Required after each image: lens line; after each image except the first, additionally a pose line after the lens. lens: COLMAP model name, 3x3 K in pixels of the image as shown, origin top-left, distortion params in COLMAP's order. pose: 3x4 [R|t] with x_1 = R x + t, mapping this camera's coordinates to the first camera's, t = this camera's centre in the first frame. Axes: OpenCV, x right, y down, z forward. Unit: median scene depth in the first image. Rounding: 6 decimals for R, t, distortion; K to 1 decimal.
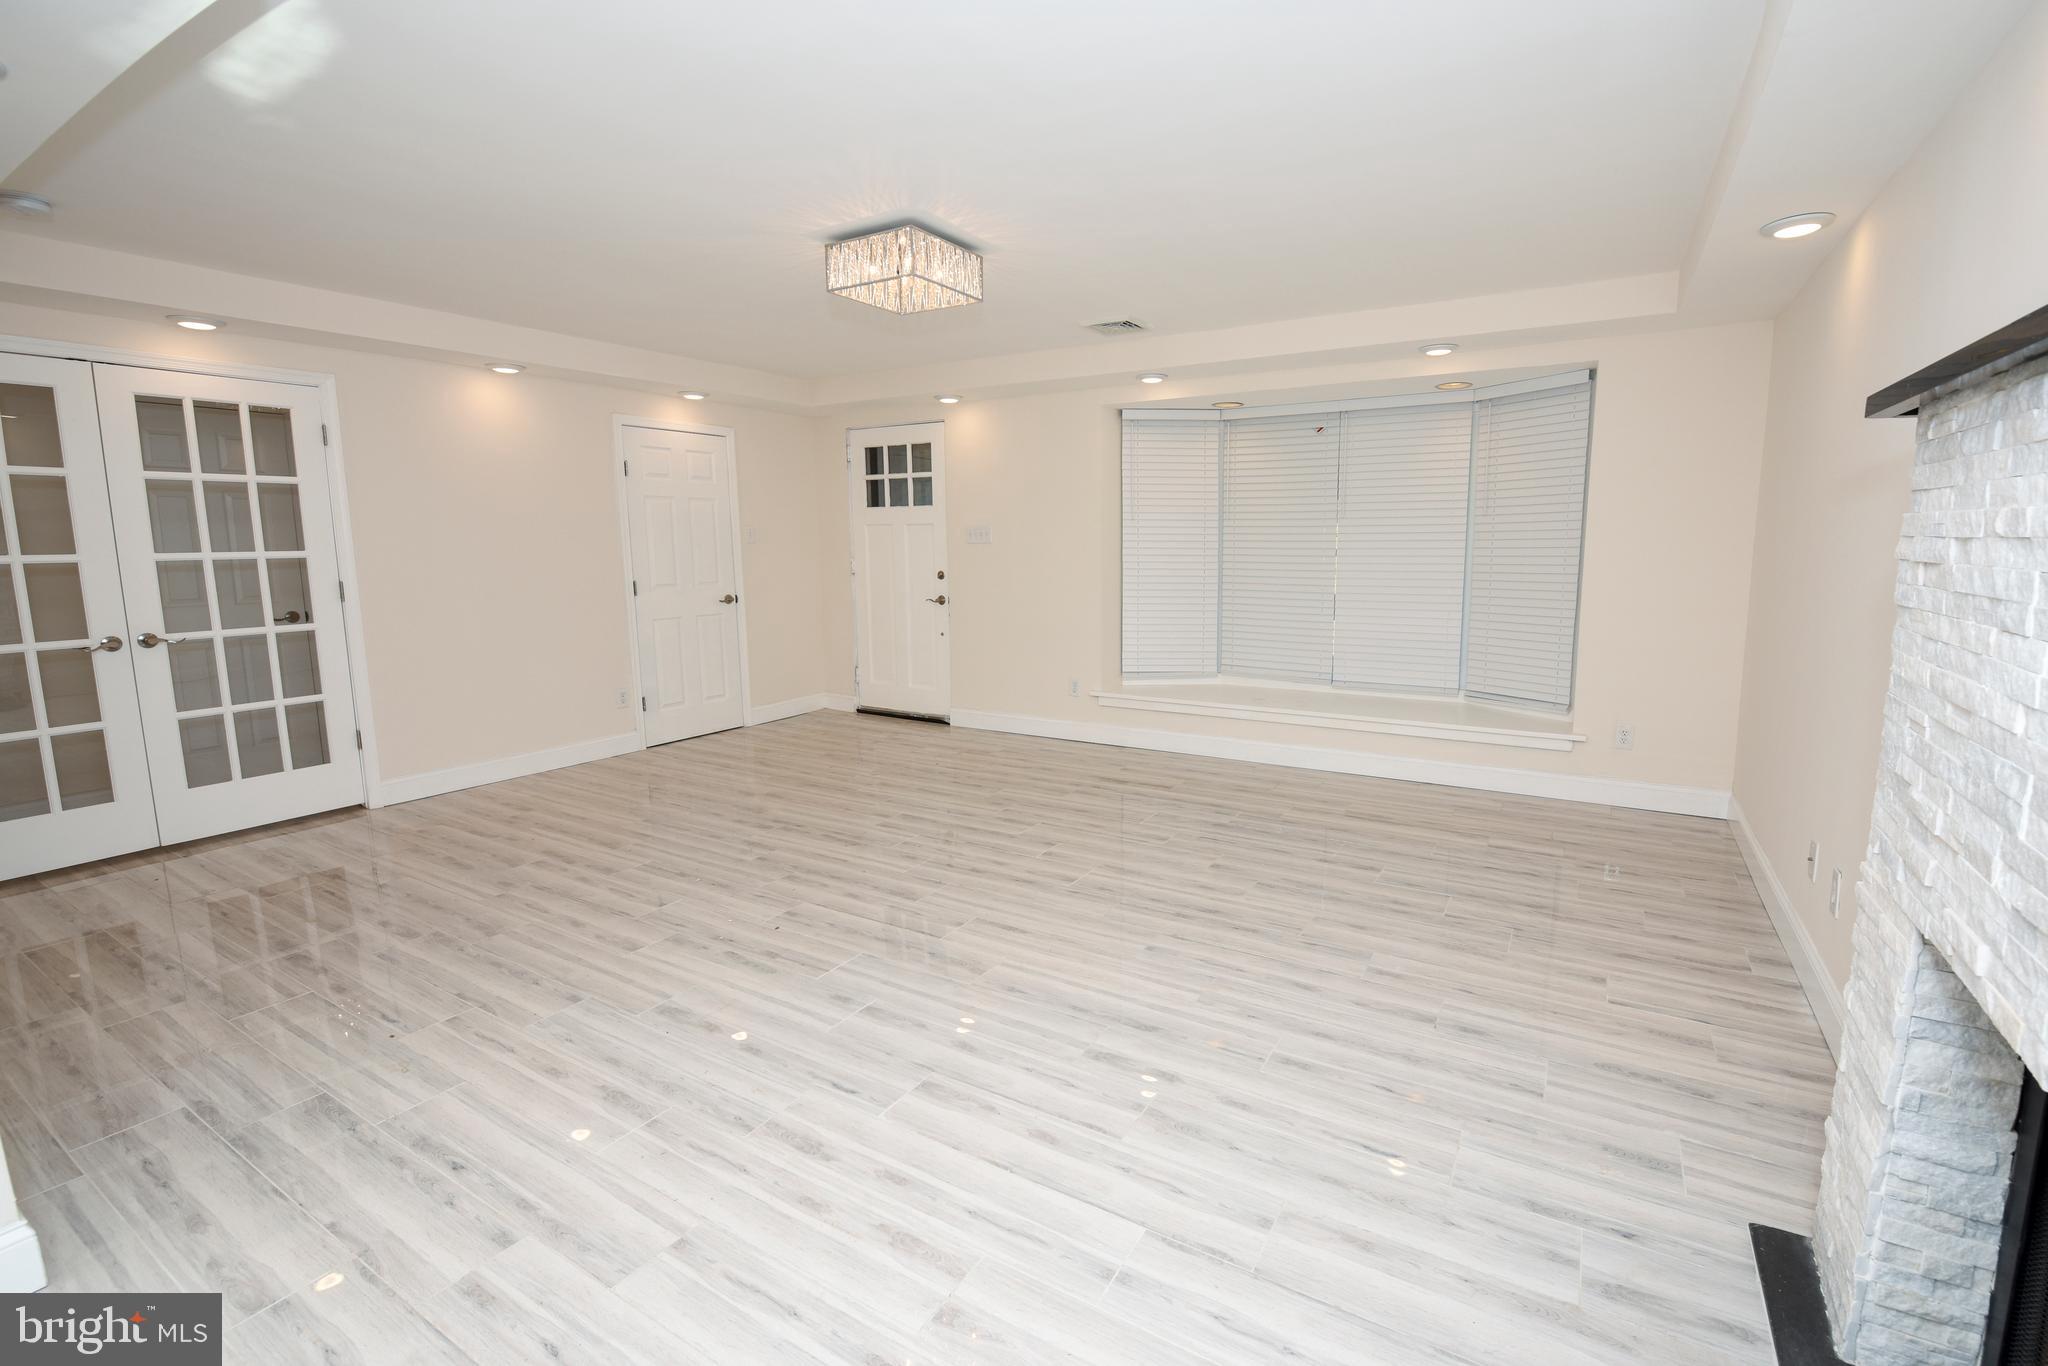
lens RADIAL K [[896.4, 0, 1102.1], [0, 896.4, 658.3], [0, 0, 1]] dist [-0.017831, -0.002044]
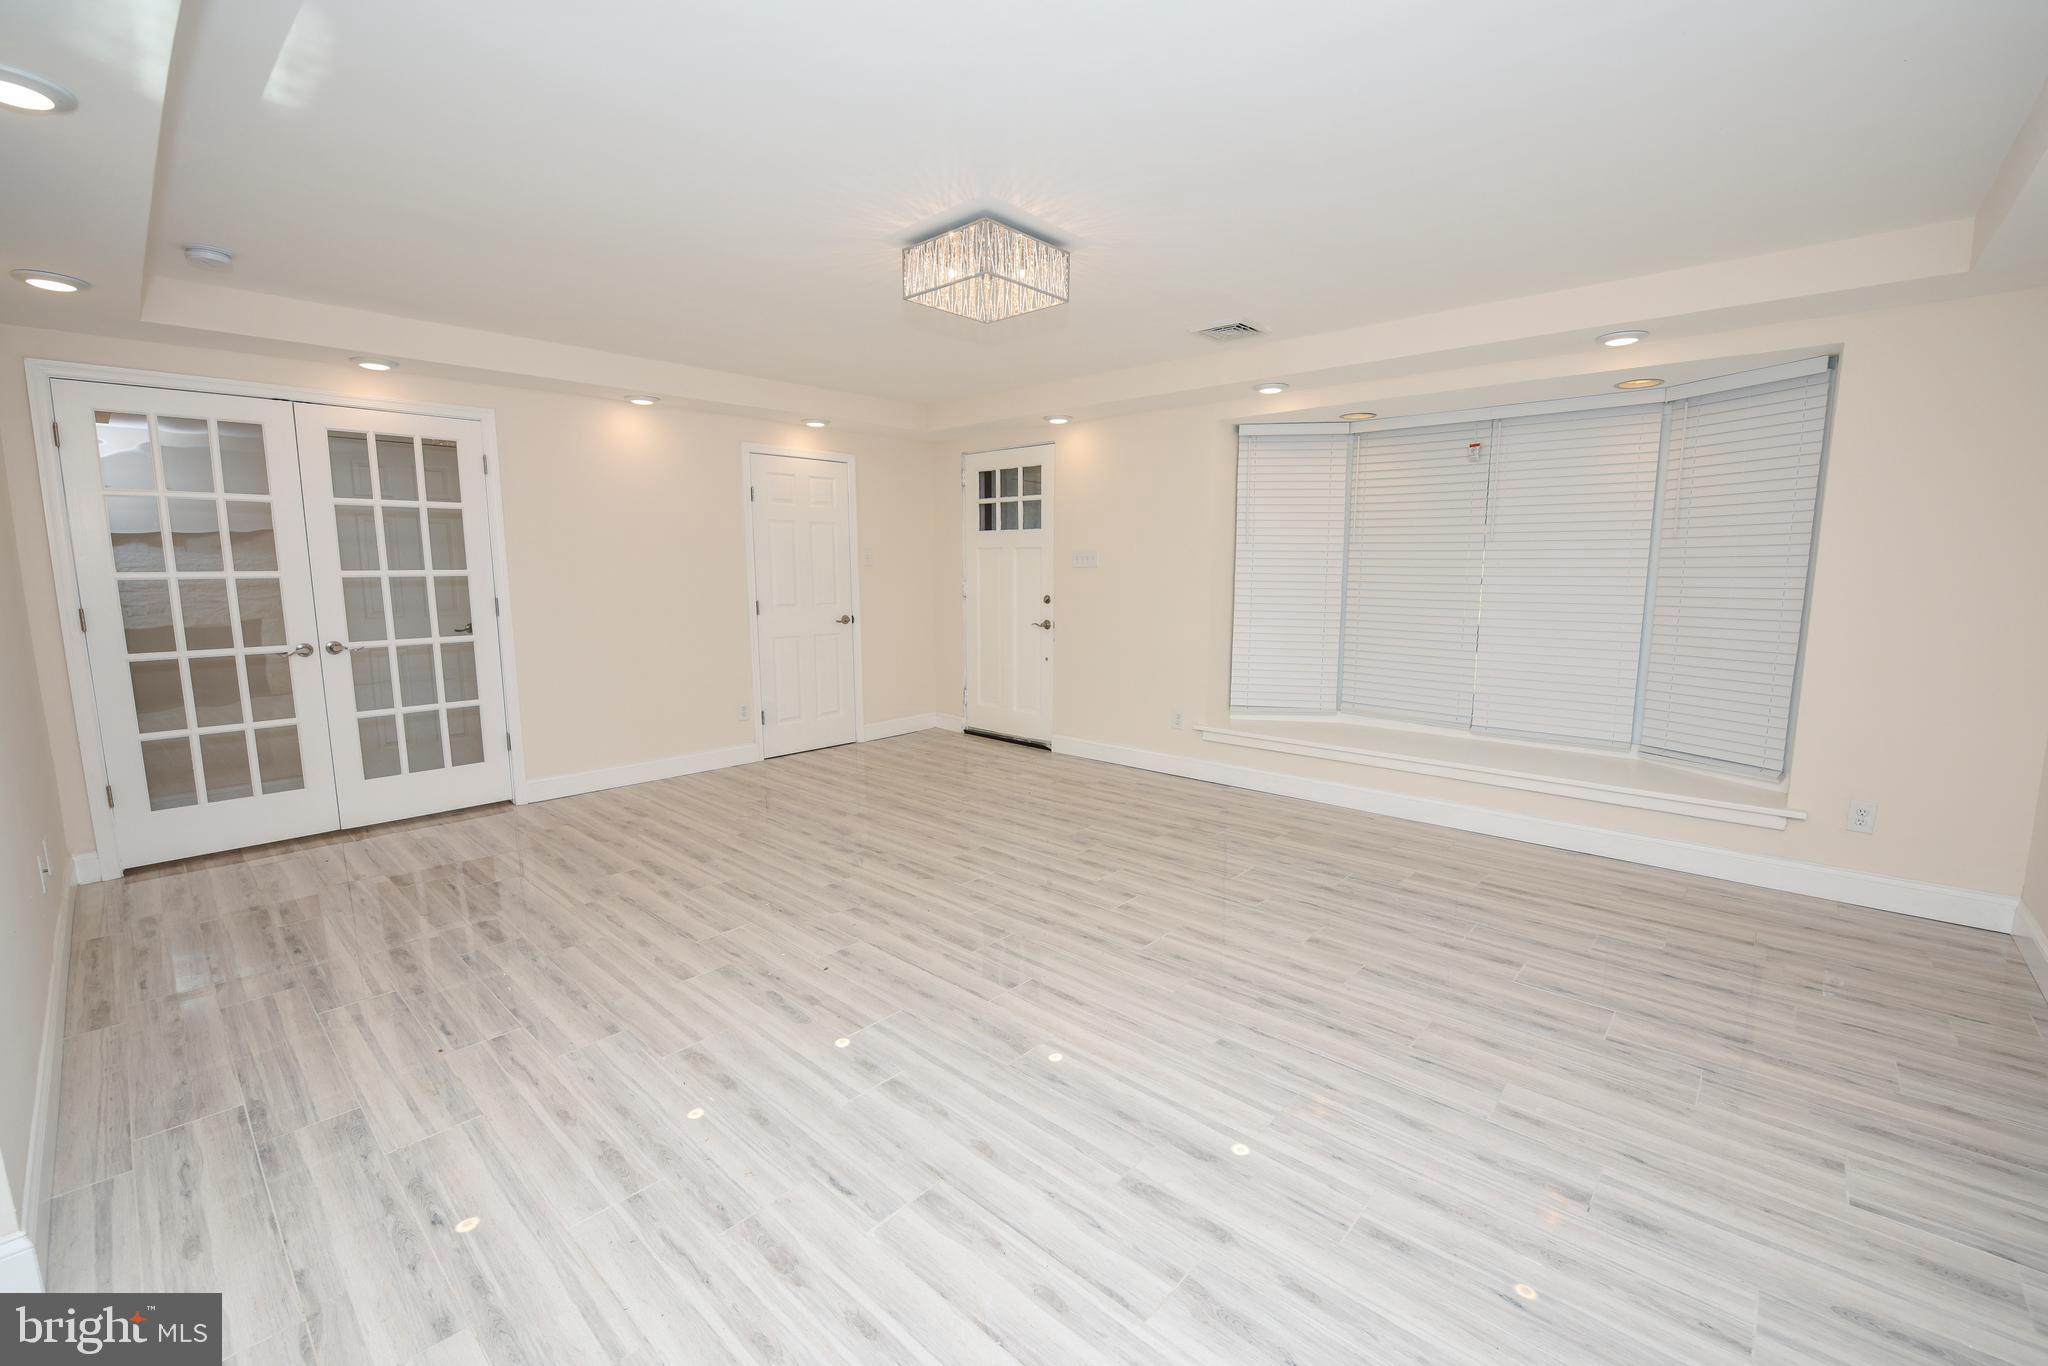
lens RADIAL K [[856.3, 0, 1039.8], [0, 856.3, 683.7], [0, 0, 1]] dist [-0.015390, -0.003236]
pose [[0.974766, 0.035855, -0.220331, 0.040975], [-0.034359, 0.999353, 0.010620, -0.016686], [0.220569, -0.002781, 0.975367, 0.133859]]
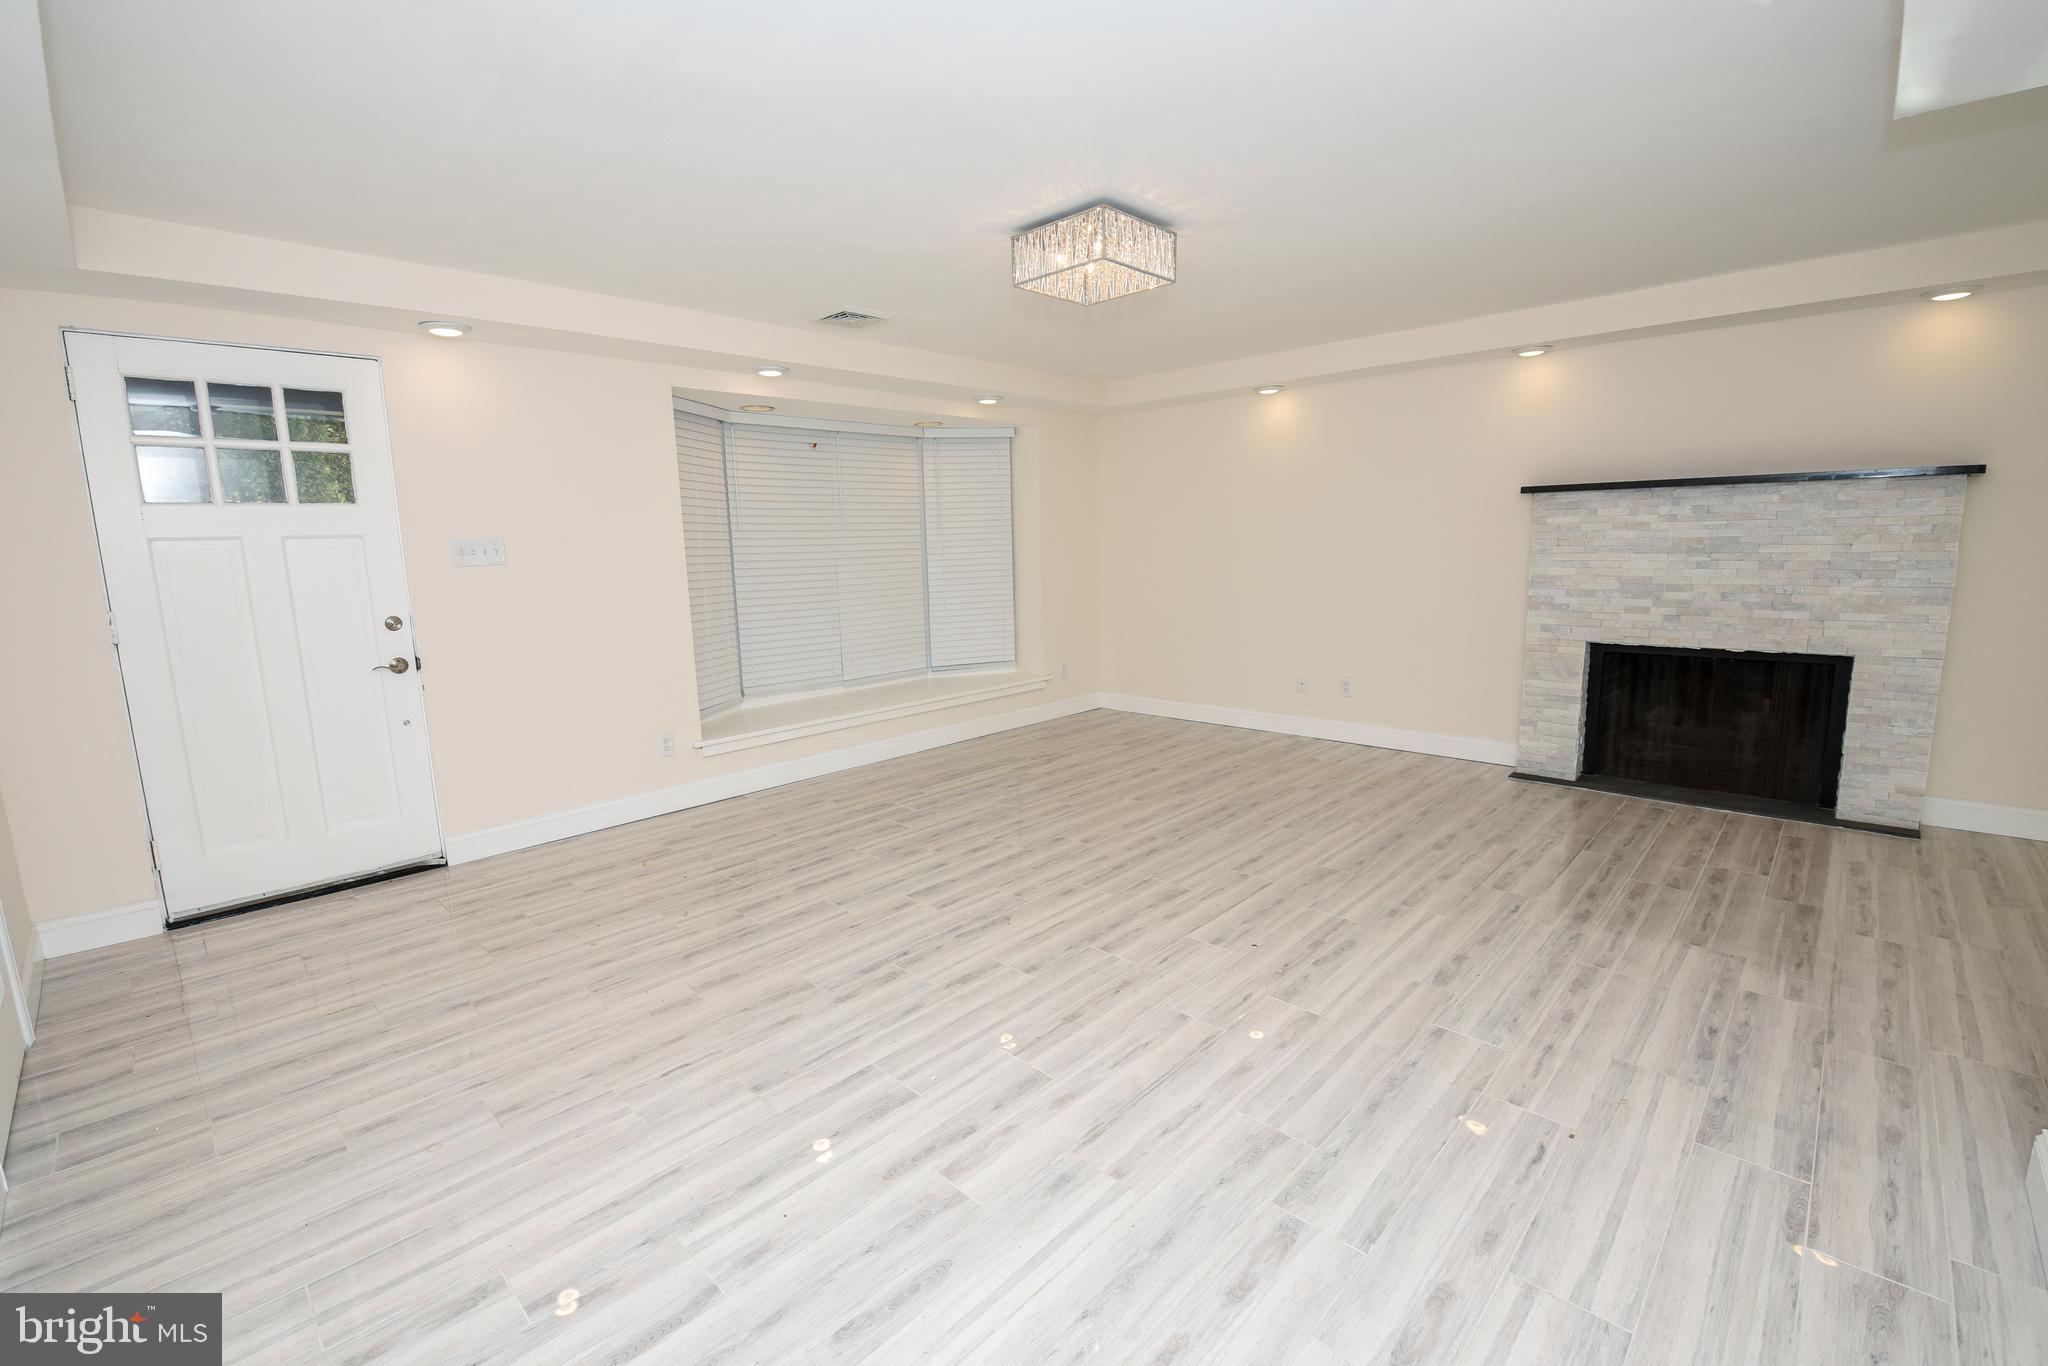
lens RADIAL K [[856.3, 0, 1023.8], [0, 856.3, 692.9], [0, 0, 1]] dist [-0.015390, -0.003236]
pose [[0.264517, -0.170975, 0.949104, -1.050866], [0.151135, 0.979347, 0.134301, -0.105342], [-0.952465, 0.107918, 0.284894, 0.789349]]
